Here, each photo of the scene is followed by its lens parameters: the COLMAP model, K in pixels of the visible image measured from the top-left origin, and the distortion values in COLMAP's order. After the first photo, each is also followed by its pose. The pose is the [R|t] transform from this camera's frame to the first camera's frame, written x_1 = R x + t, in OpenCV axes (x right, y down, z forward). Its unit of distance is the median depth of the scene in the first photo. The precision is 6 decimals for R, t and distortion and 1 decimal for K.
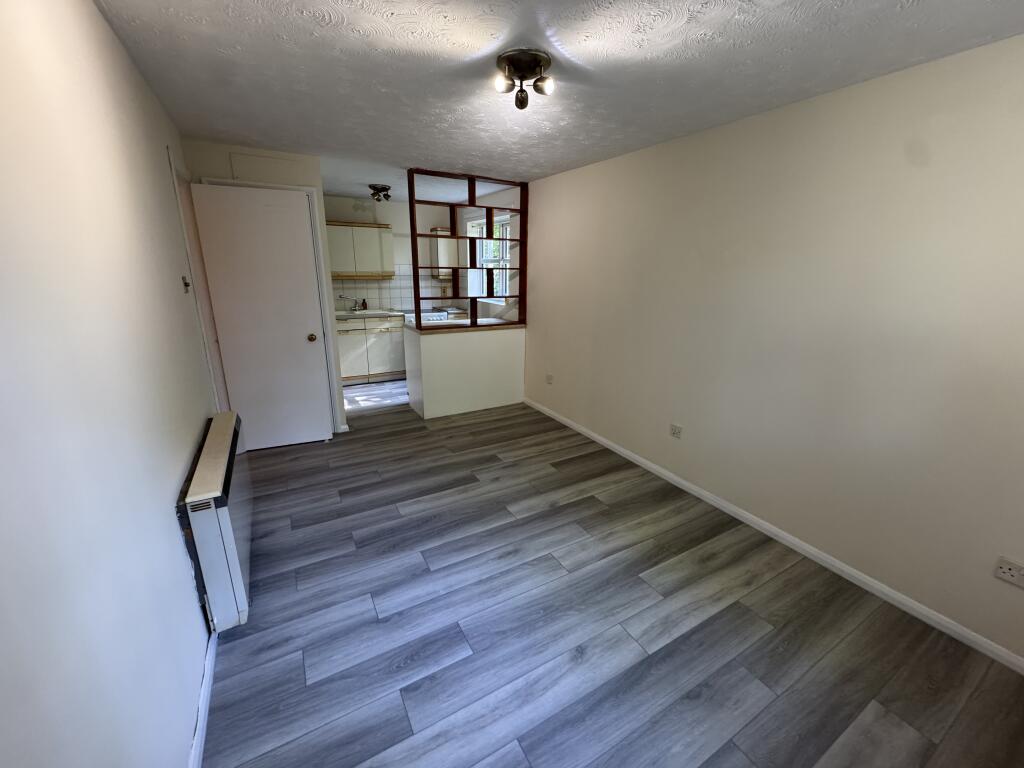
lens RADIAL K [[412.3, 0, 511.0], [0, 412.3, 384.3], [0, 0, 1]] dist [0.000892, -0.000011]
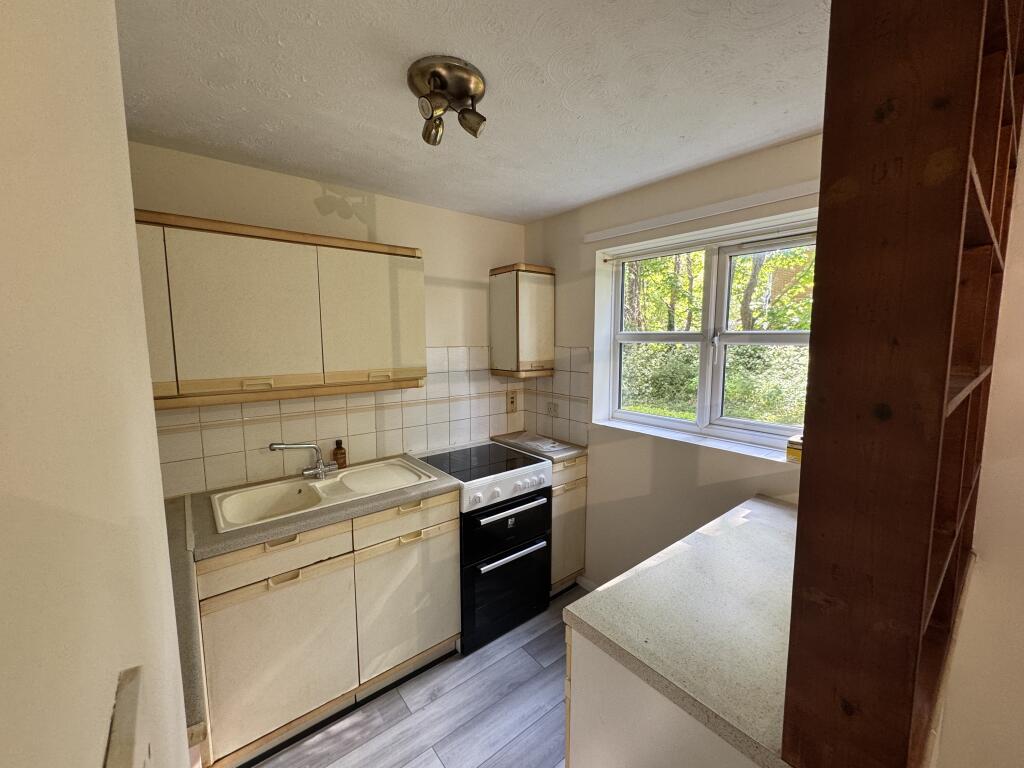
lens RADIAL K [[412.3, 0, 514.6], [0, 412.3, 381.4], [0, 0, 1]] dist [0.000892, -0.000011]
pose [[0.986381, -0.034220, 0.160878, -0.279747], [0.061437, 0.983975, -0.167387, -0.203241], [-0.152572, 0.174992, 0.972677, 0.655224]]
